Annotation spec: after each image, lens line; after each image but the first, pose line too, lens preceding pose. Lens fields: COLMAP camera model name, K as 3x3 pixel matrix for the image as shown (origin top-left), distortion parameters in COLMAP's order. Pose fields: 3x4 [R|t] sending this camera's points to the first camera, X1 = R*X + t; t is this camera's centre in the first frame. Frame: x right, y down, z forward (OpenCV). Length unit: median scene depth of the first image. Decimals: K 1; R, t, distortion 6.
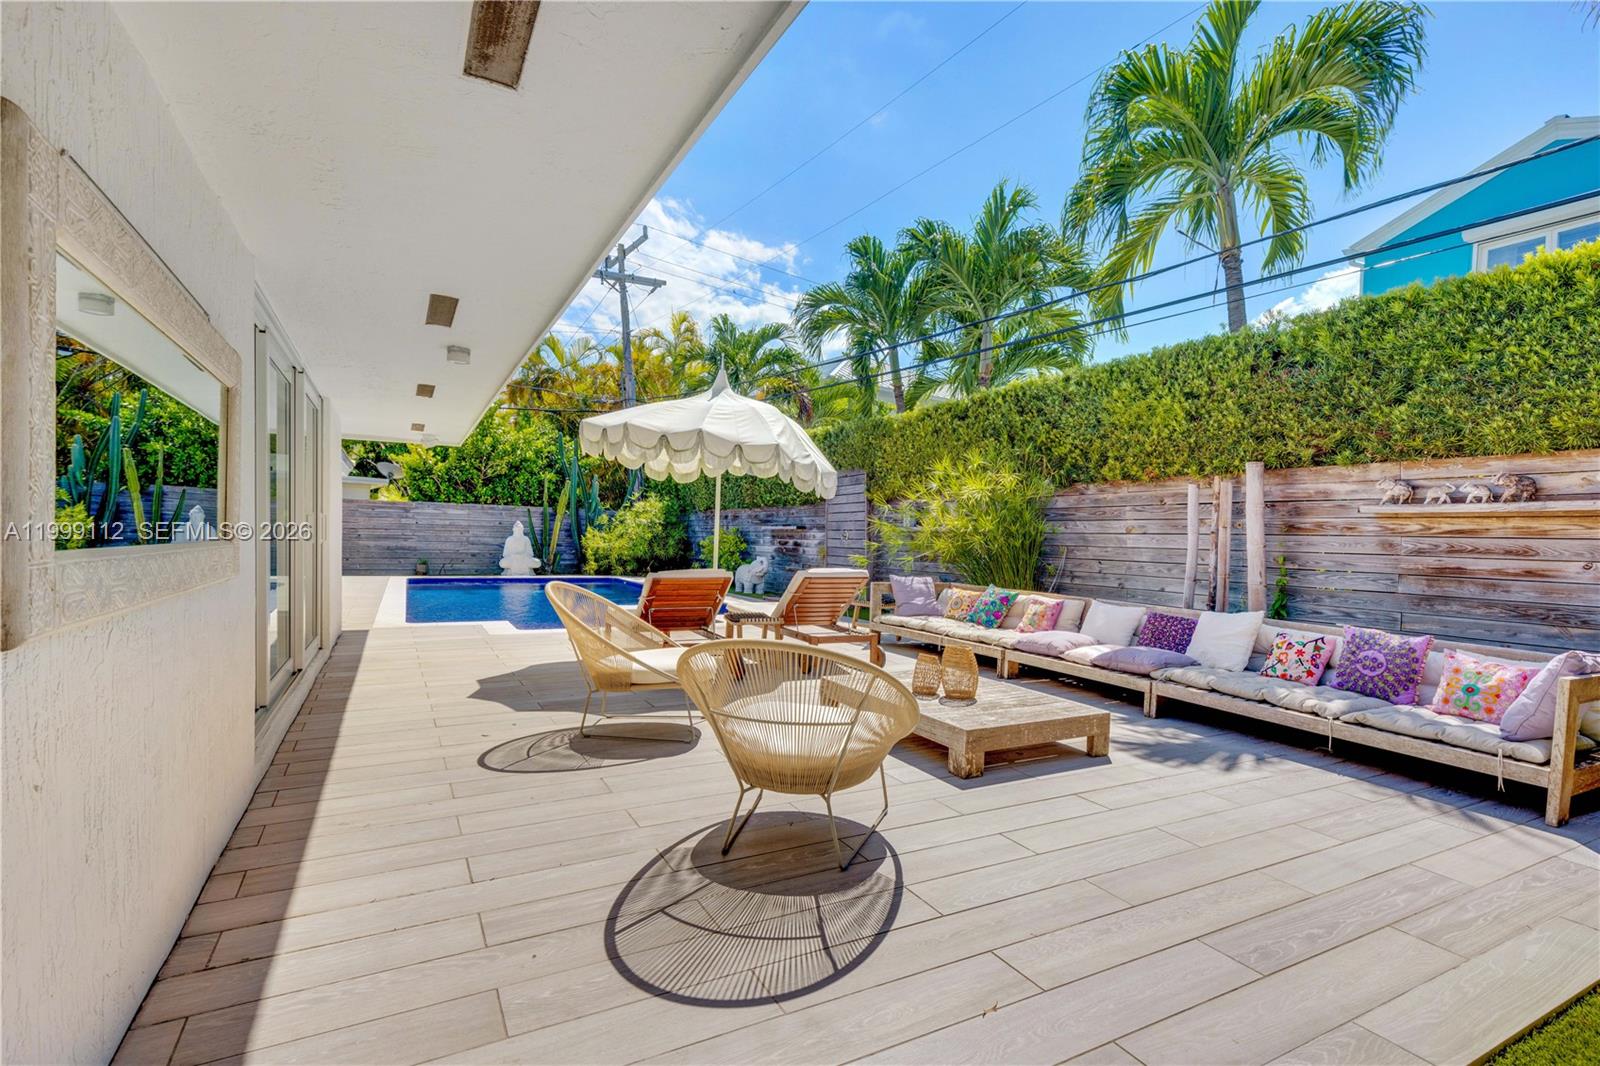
lens RADIAL K [[732.4, 0, 810.0], [0, 732.4, 560.2], [0, 0, 1]] dist [0.013680, -0.001875]
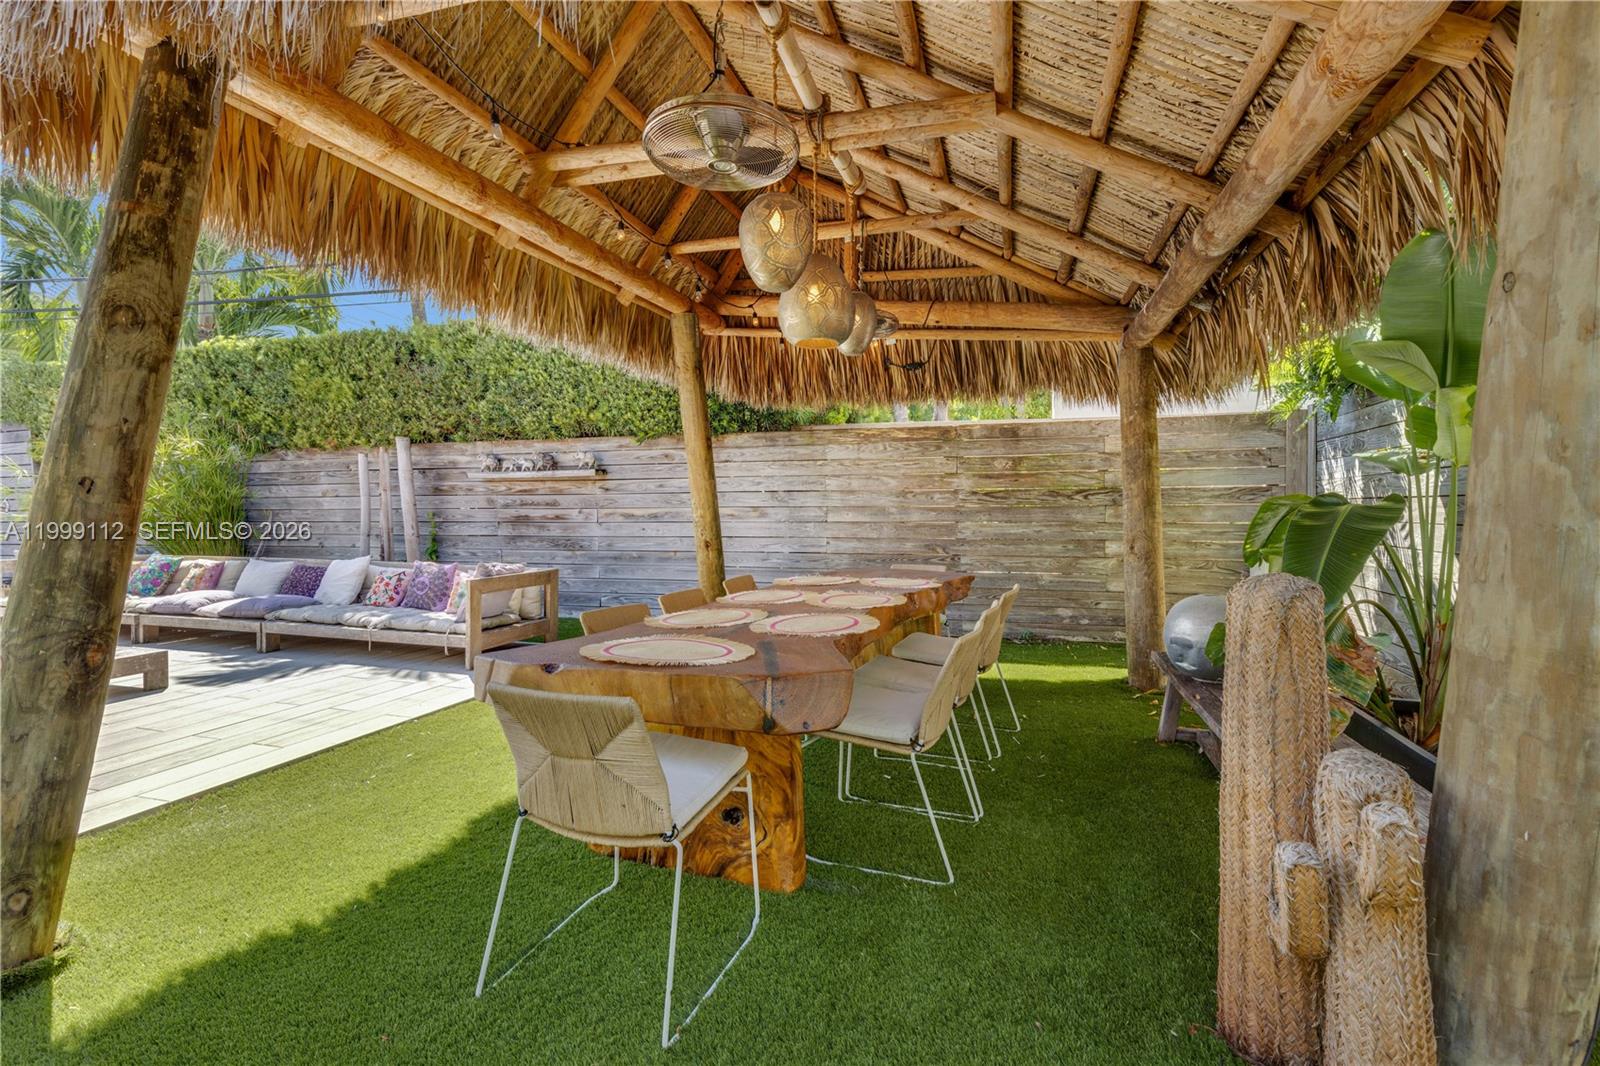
lens RADIAL K [[715.1, 0, 785.5], [0, 715.1, 525.4], [0, 0, 1]] dist [0.008164, -0.000513]
pose [[0.714524, -0.048902, 0.697899, 0.169194], [0.046519, 0.998667, 0.022350, 0.014616], [-0.698062, 0.016496, 0.715847, -0.246423]]
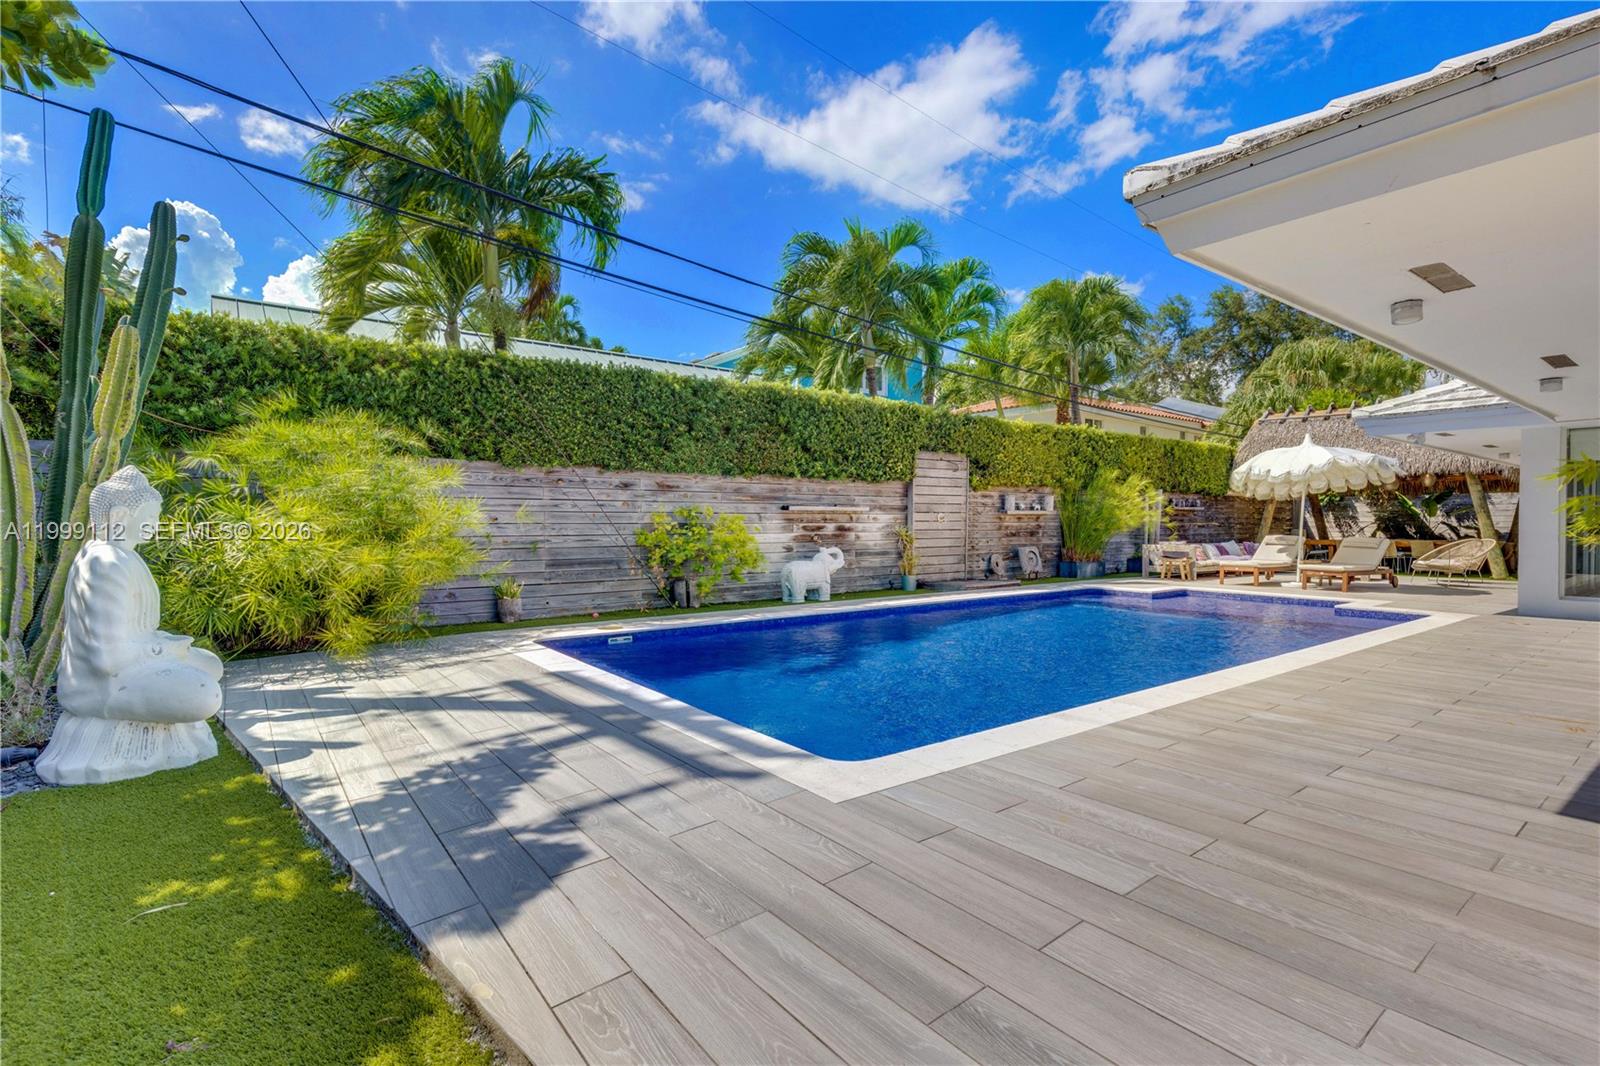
lens RADIAL K [[715.1, 0, 815.6], [0, 715.1, 533.6], [0, 0, 1]] dist [0.008164, -0.000513]
pose [[-0.146613, -0.036047, 0.988537, -1.456197], [0.029599, 0.998728, 0.040808, -0.091215], [-0.988751, 0.035243, -0.145359, 2.099869]]
